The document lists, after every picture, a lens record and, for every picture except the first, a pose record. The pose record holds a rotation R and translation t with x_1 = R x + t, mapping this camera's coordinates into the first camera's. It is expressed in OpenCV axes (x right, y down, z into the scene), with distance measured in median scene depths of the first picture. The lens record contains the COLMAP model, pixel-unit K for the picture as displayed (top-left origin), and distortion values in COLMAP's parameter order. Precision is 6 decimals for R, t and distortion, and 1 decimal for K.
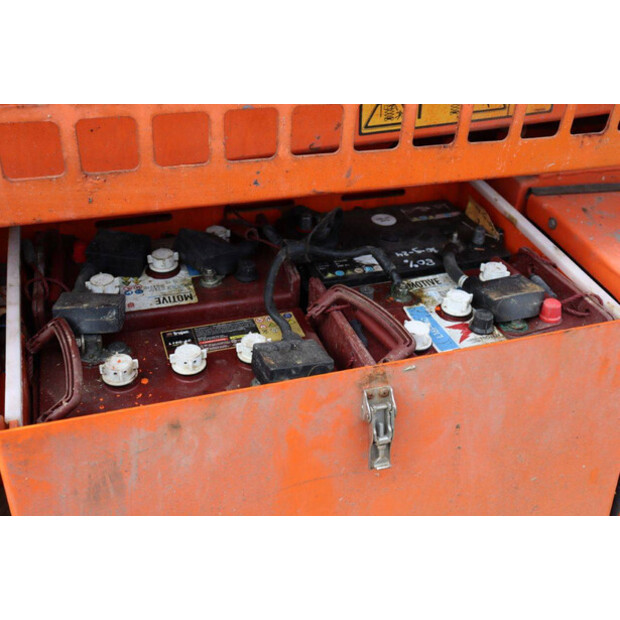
lens RADIAL K [[642.3, 0, 304.7], [0, 642.3, 306.6], [0, 0, 1]] dist [-0.041323, 0.000000]
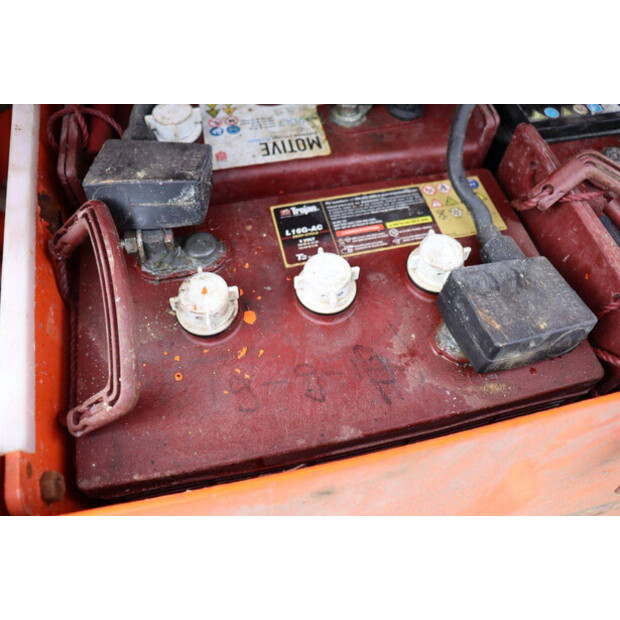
lens RADIAL K [[507.6, 0, 315.2], [0, 507.6, 310.2], [0, 0, 1]] dist [-0.160301, 0.085978]
pose [[0.995440, 0.075271, -0.058592, -0.151350], [-0.043489, 0.904825, 0.423557, -0.076713], [0.084898, -0.419077, 0.903973, 0.546677]]
